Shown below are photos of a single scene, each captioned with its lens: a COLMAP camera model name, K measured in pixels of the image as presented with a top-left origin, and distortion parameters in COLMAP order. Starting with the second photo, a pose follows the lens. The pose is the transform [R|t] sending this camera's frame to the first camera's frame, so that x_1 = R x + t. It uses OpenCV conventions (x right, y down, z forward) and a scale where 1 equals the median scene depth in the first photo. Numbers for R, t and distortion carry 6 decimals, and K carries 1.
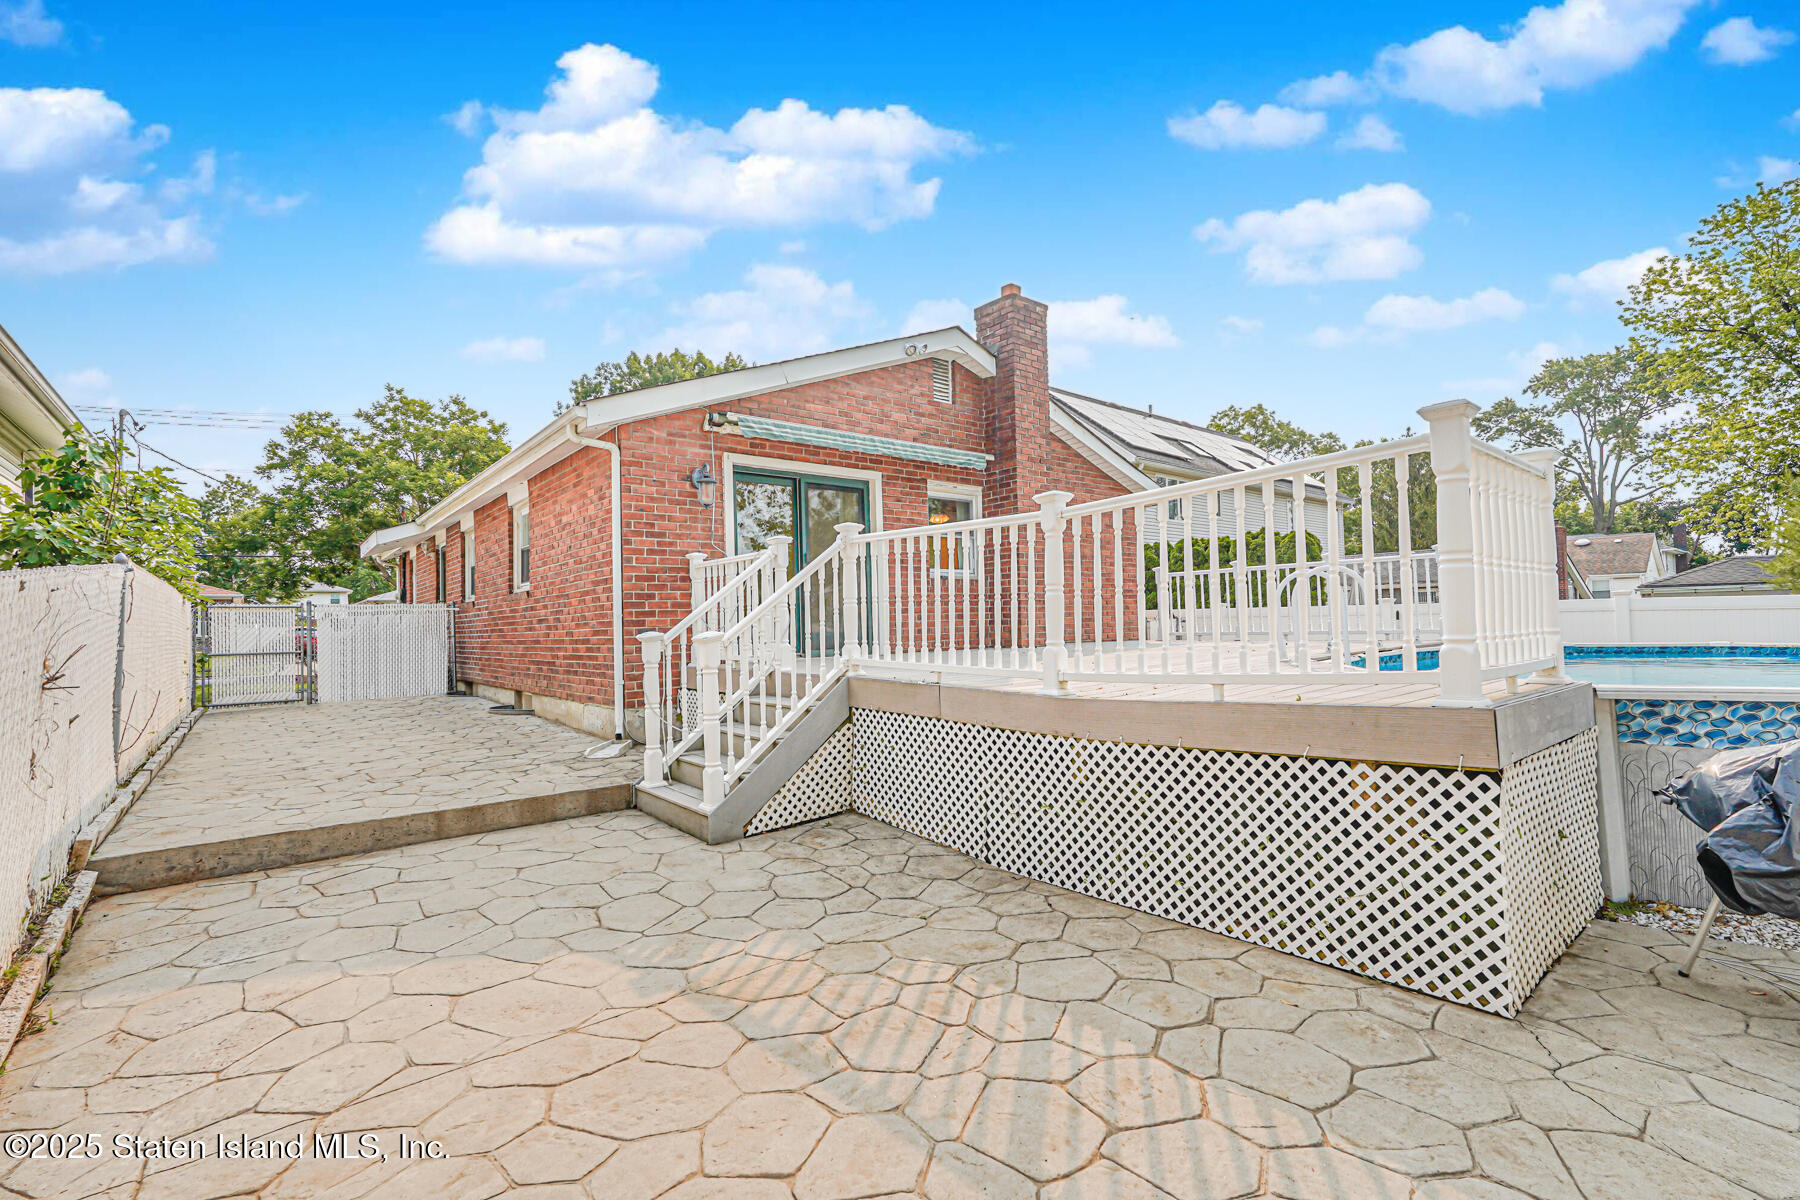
lens RADIAL K [[807.5, 0, 905.5], [0, 807.5, 601.4], [0, 0, 1]] dist [-0.011495, 0.005197]
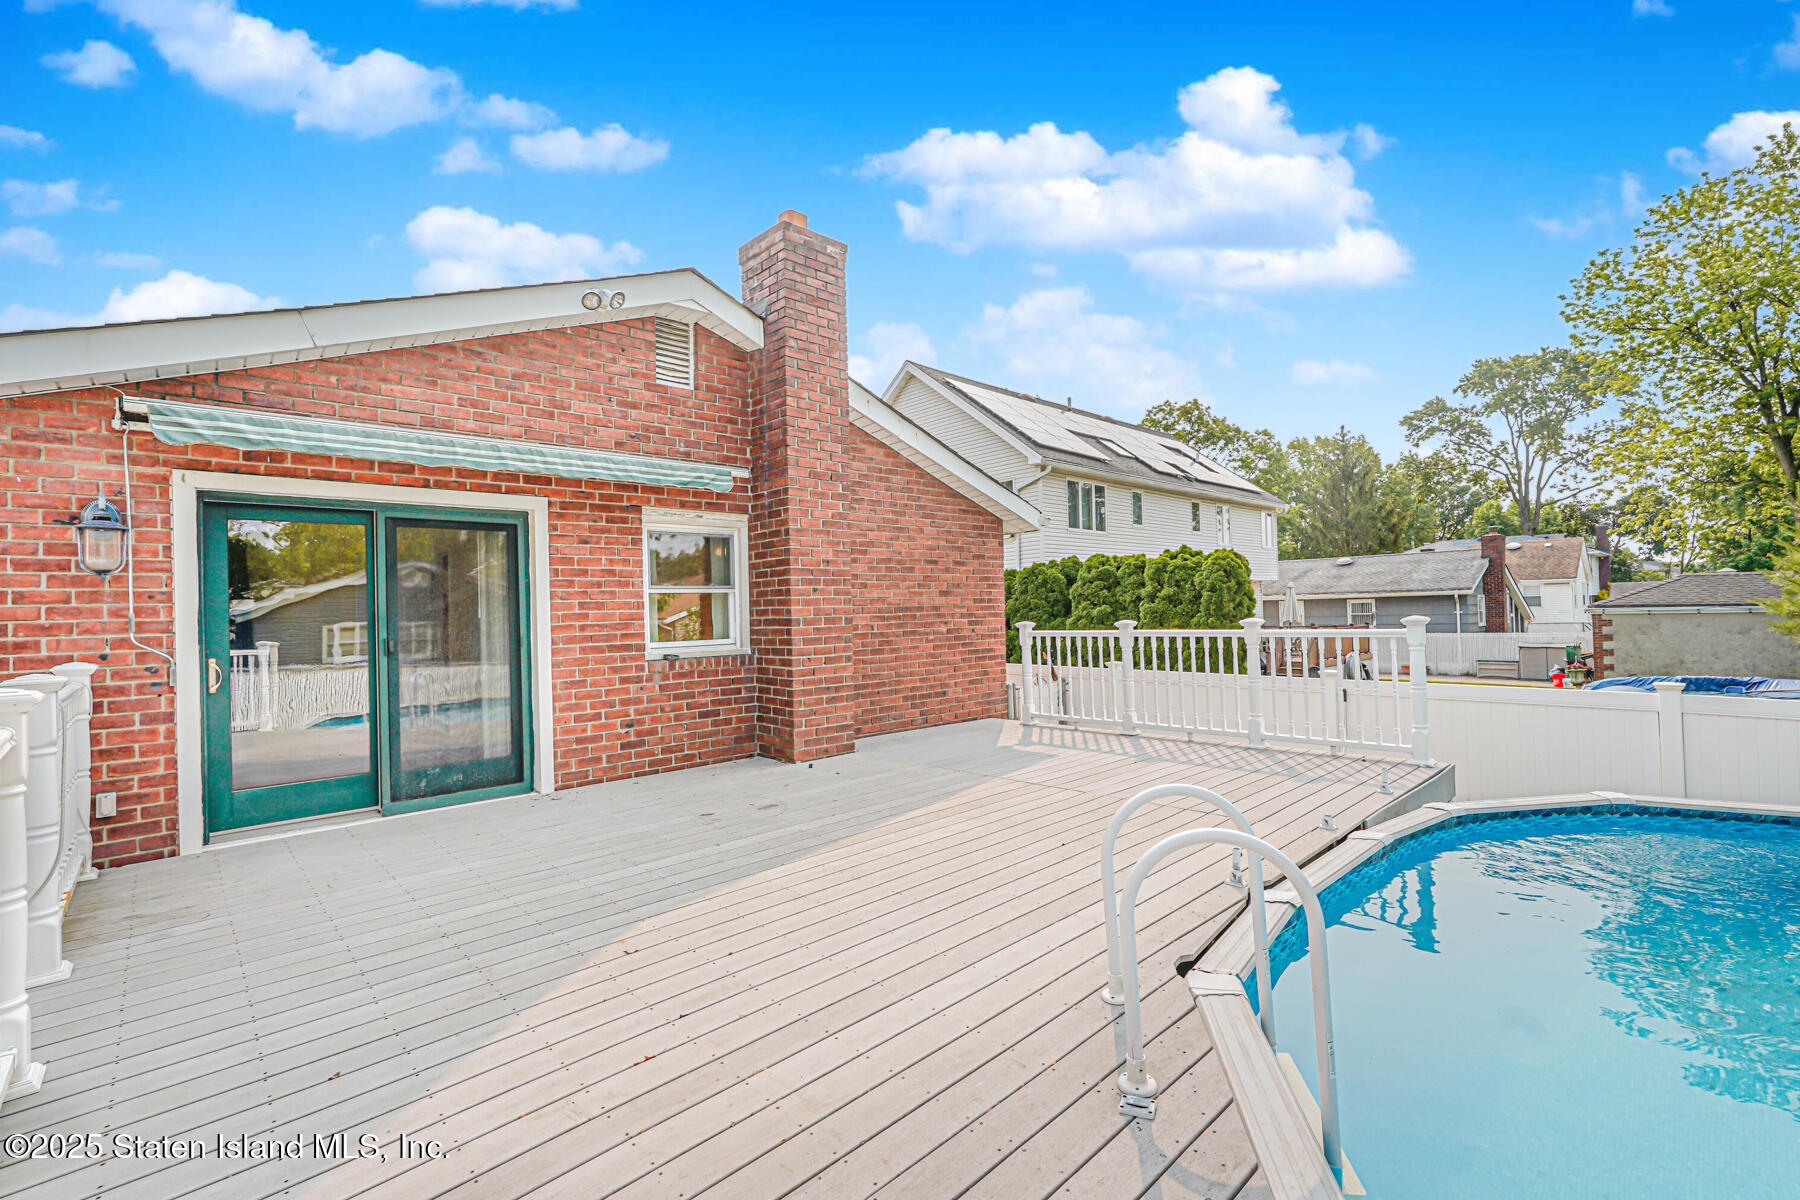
lens RADIAL K [[807.5, 0, 908.4], [0, 807.5, 602.7], [0, 0, 1]] dist [-0.011495, 0.005197]
pose [[0.997684, -0.000326, 0.068017, 0.062719], [-0.000579, 0.999912, 0.013279, -0.026954], [-0.068015, -0.013288, 0.997596, 0.111274]]
